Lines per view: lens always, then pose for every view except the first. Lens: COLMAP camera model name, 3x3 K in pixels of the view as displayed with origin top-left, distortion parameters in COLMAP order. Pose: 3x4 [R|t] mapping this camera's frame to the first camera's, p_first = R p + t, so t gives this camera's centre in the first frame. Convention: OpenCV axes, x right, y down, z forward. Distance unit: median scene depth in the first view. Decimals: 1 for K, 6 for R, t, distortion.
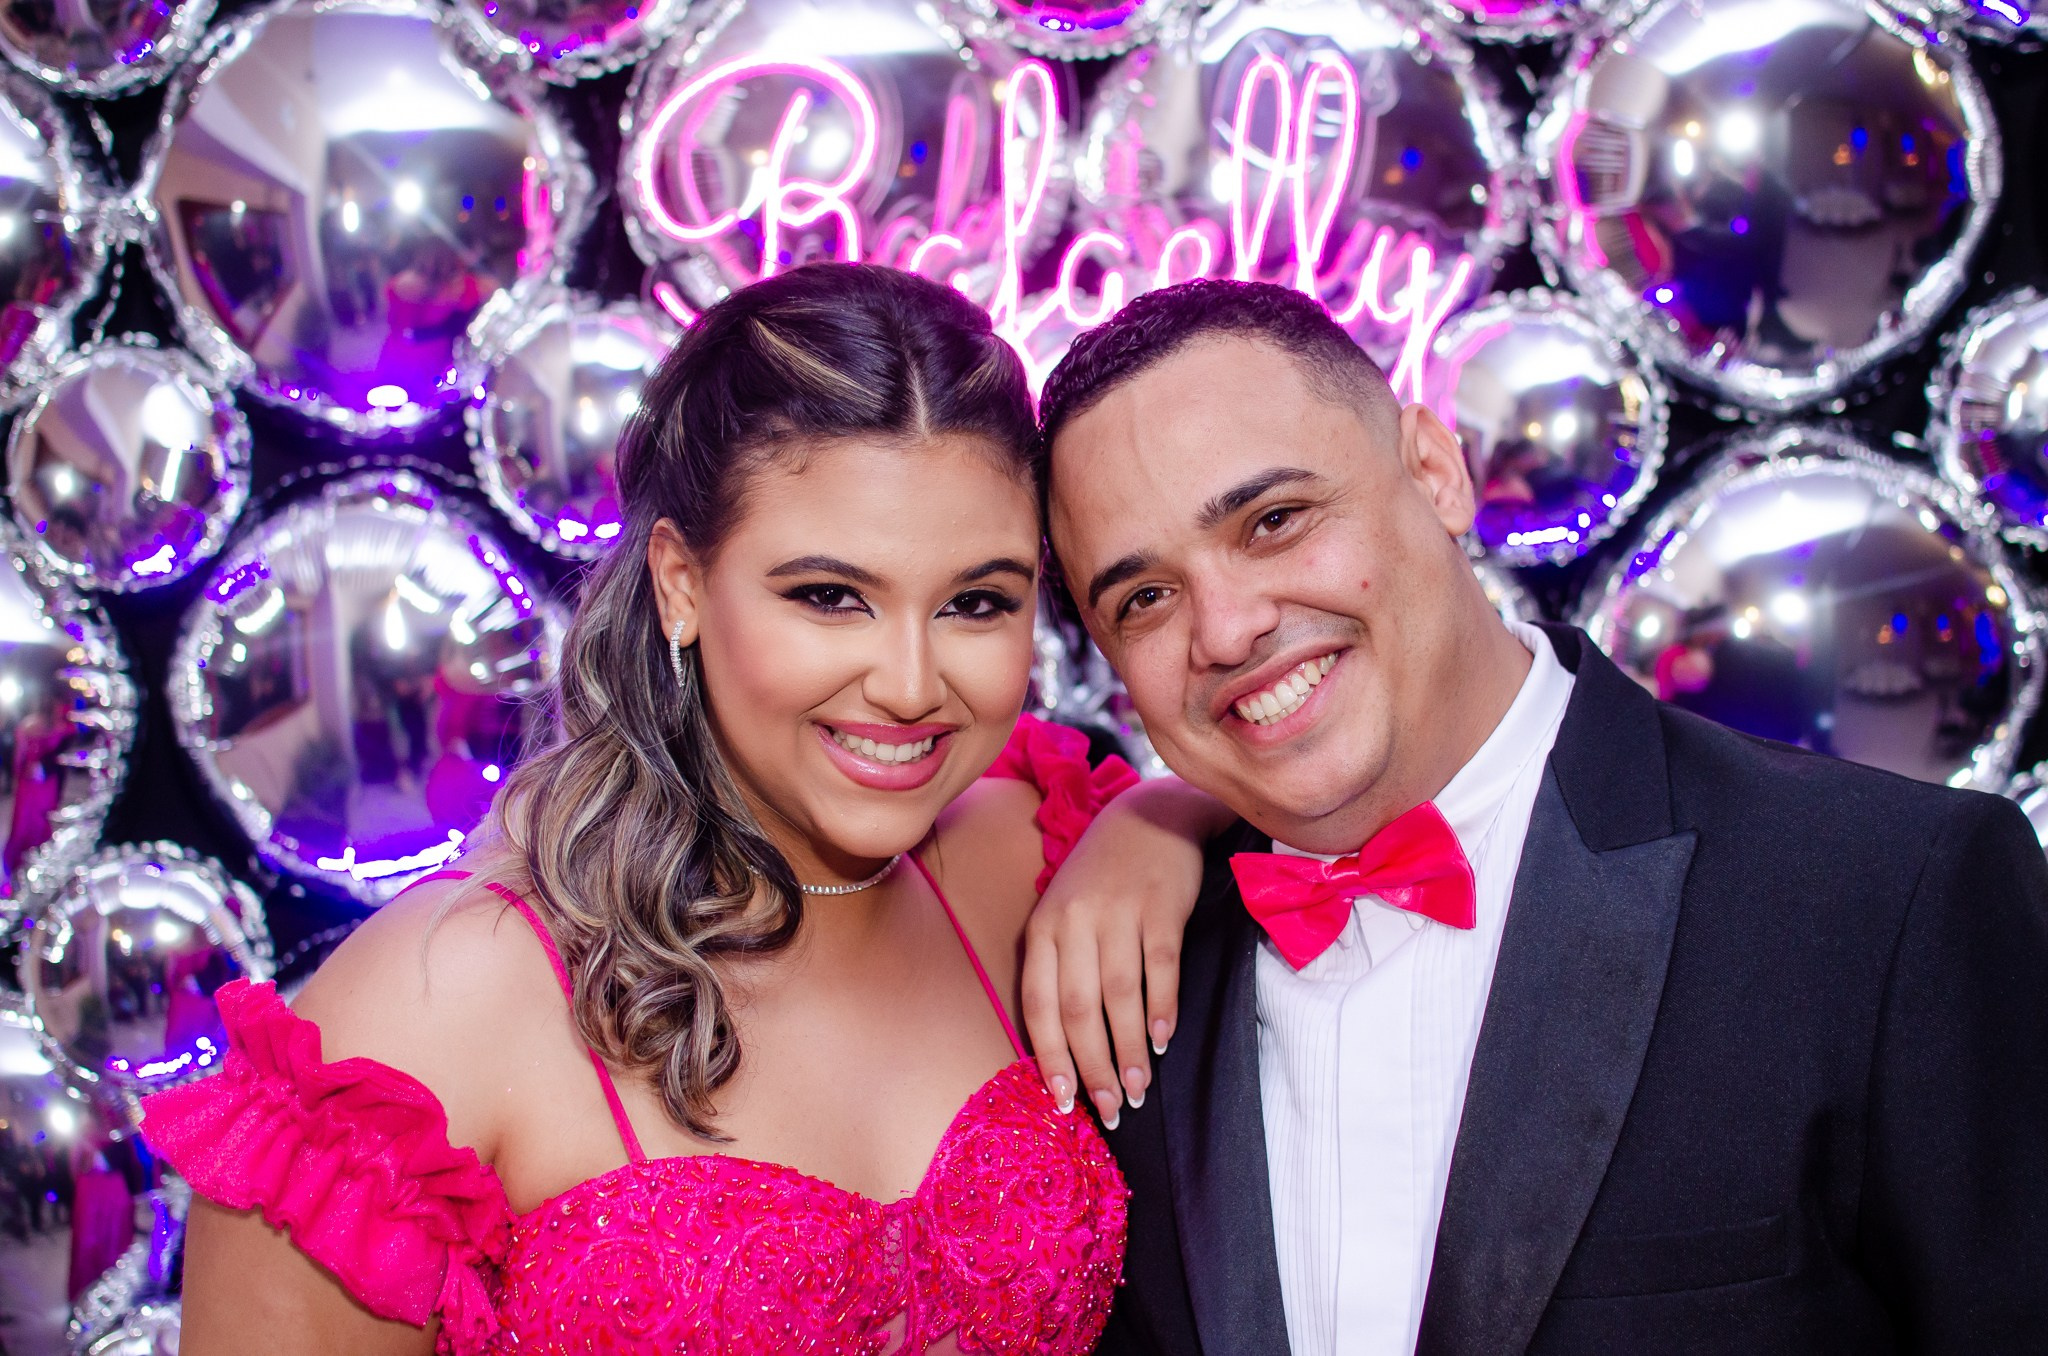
lens RADIAL K [[3105.5, 0, 1024.0], [0, 3105.5, 678.0], [0, 0, 1]] dist [-0.176317, 0.125022]
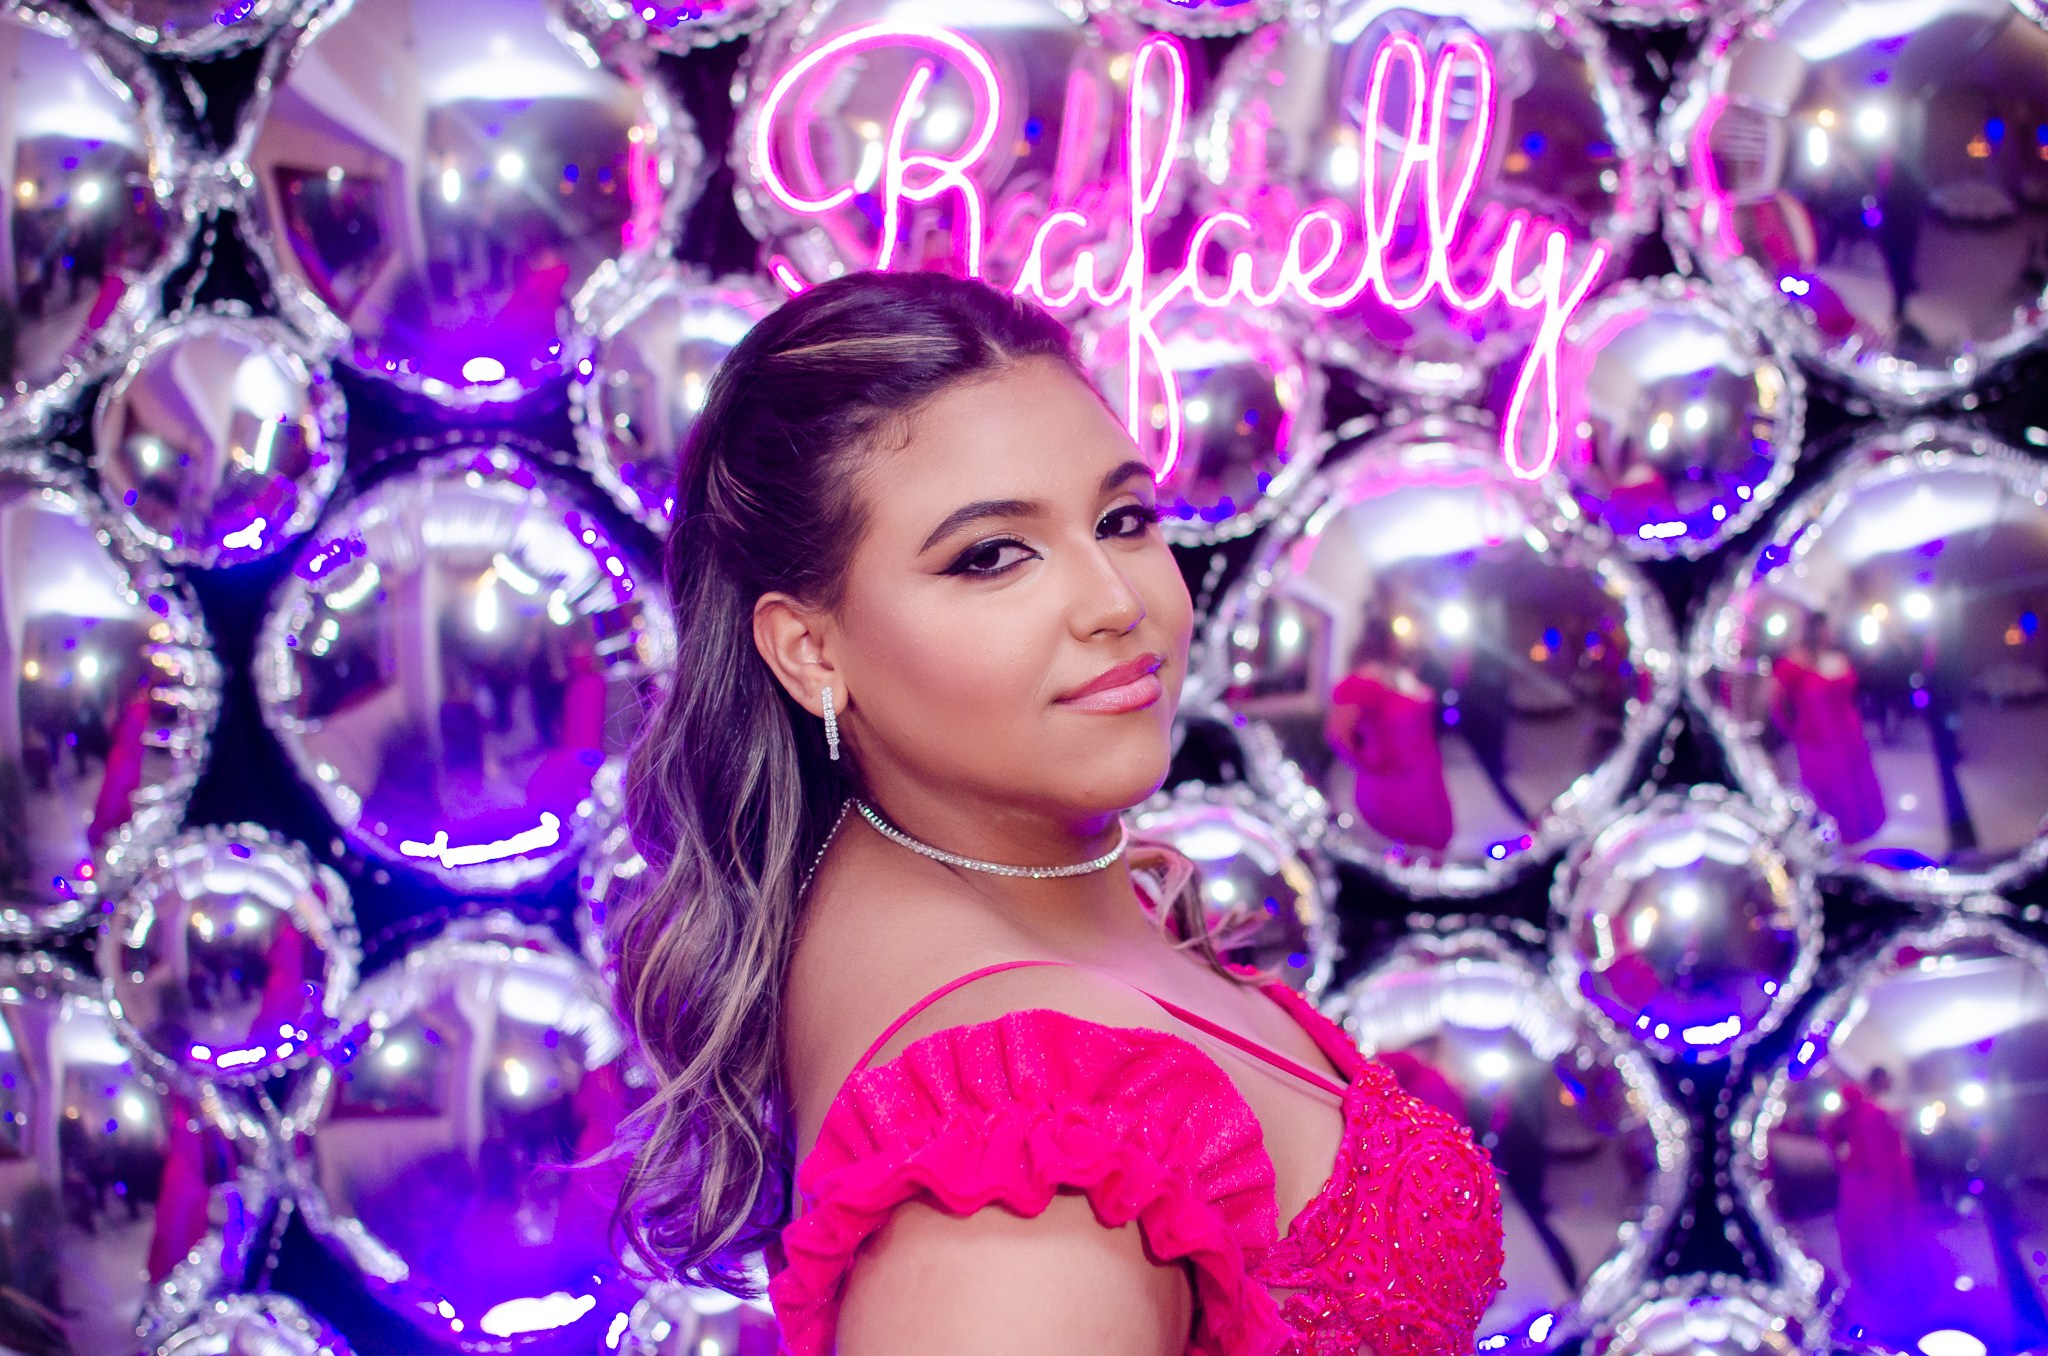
lens RADIAL K [[3105.5, 0, 1024.0], [0, 3105.5, 678.0], [0, 0, 1]] dist [-0.176317, 0.125022]
pose [[0.999868, 0.013114, 0.009641, -0.046044], [-0.013087, 0.999910, -0.002926, 0.006776], [-0.009679, 0.002800, 0.999949, 0.022667]]
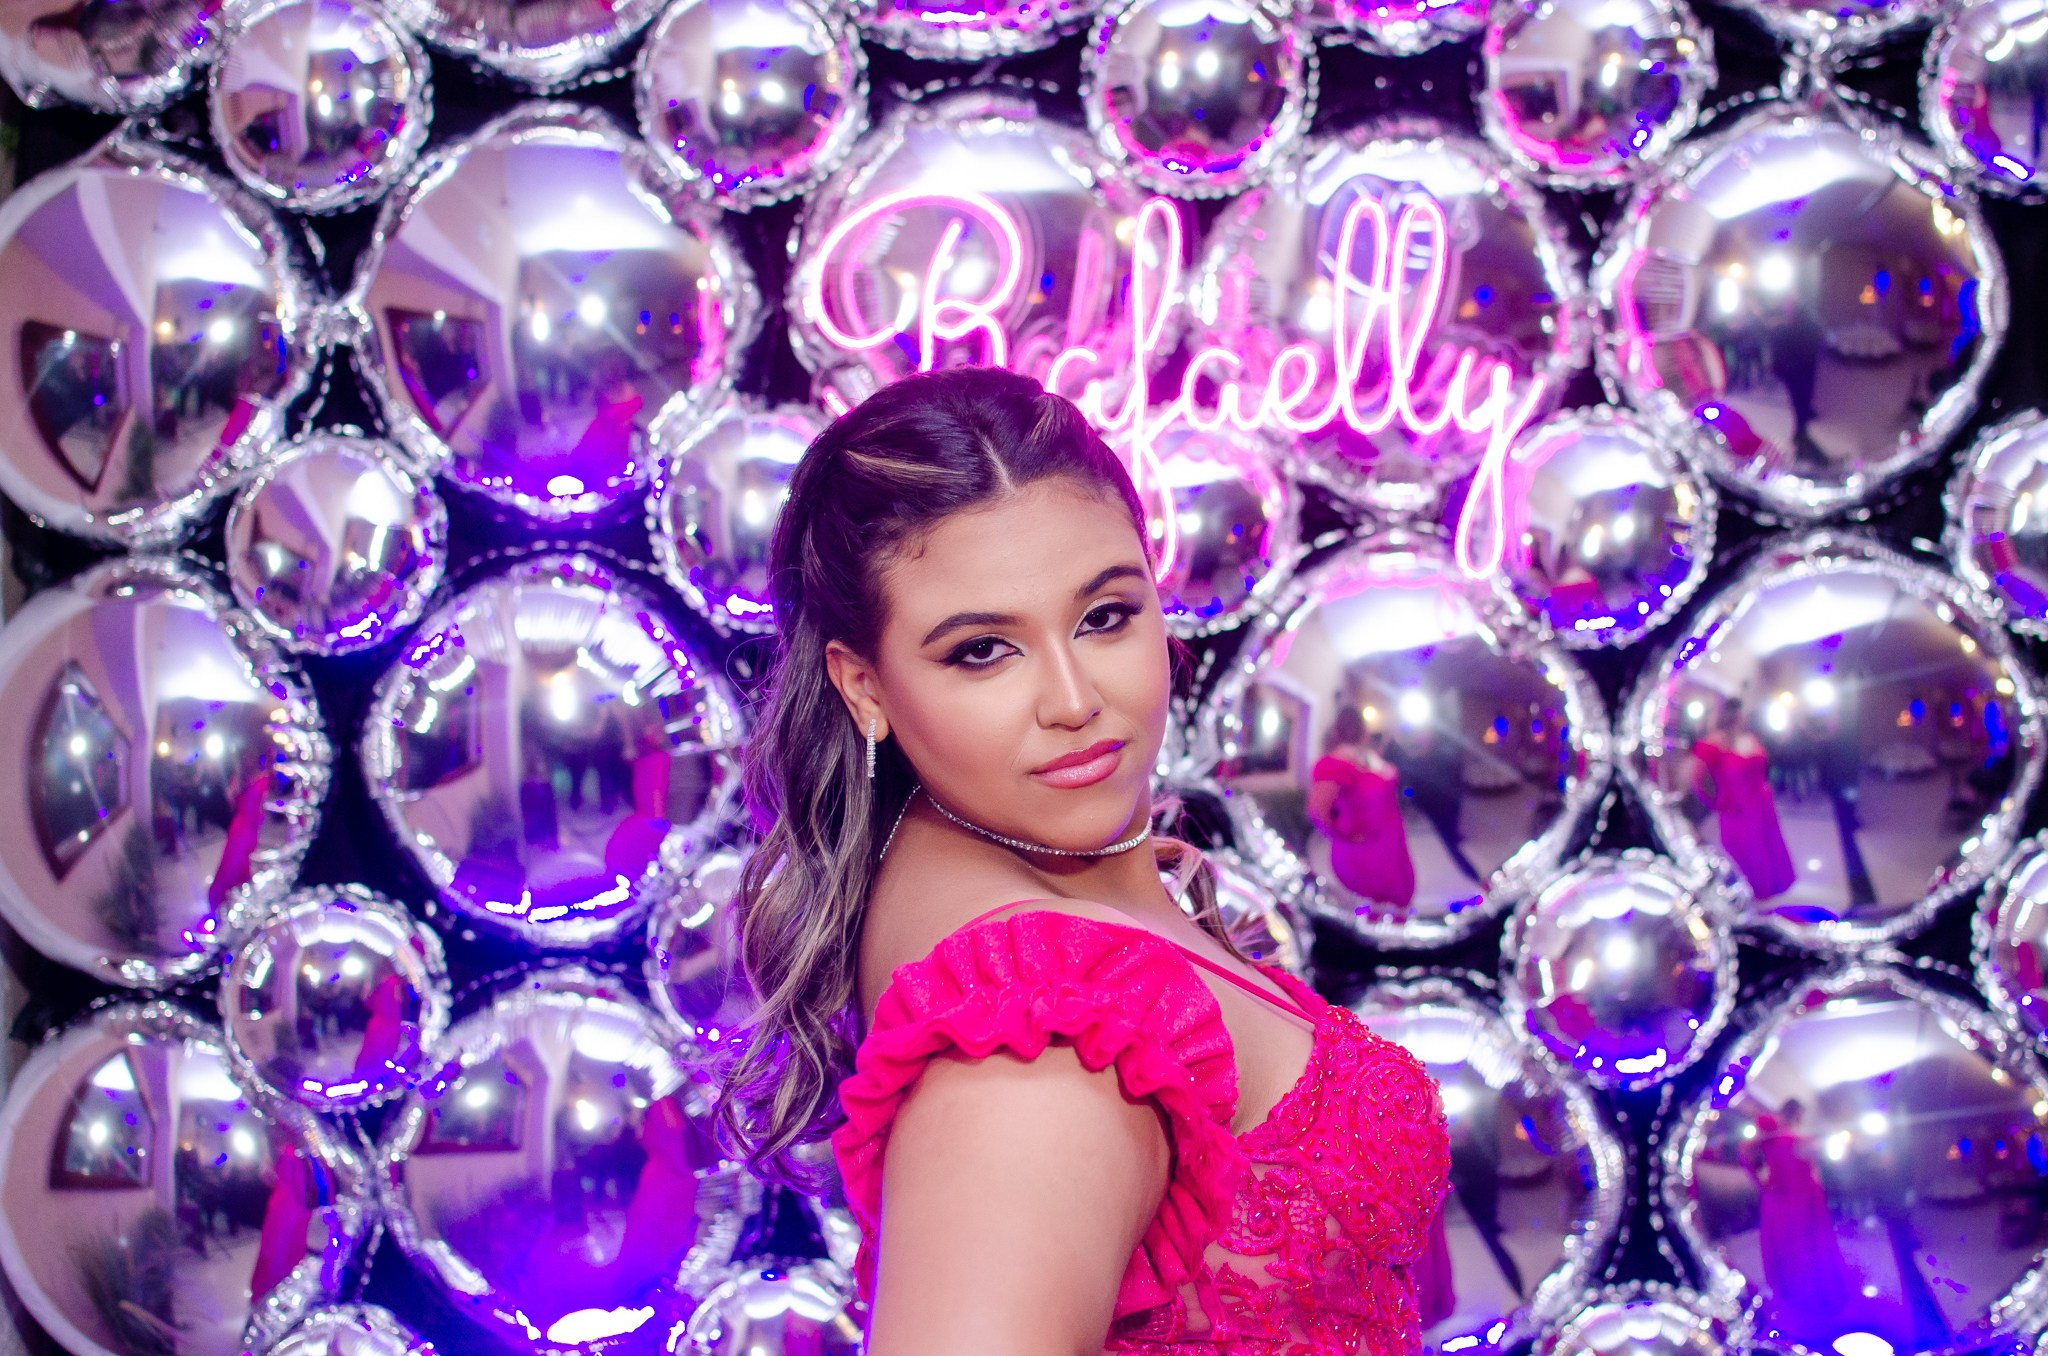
lens RADIAL K [[3105.5, 0, 1024.0], [0, 3105.5, 678.0], [0, 0, 1]] dist [-0.176317, 0.125022]
pose [[0.999759, 0.016654, 0.014328, -0.058832], [-0.015664, 0.997654, -0.066642, 0.051286], [-0.015404, 0.066402, 0.997674, -0.119145]]
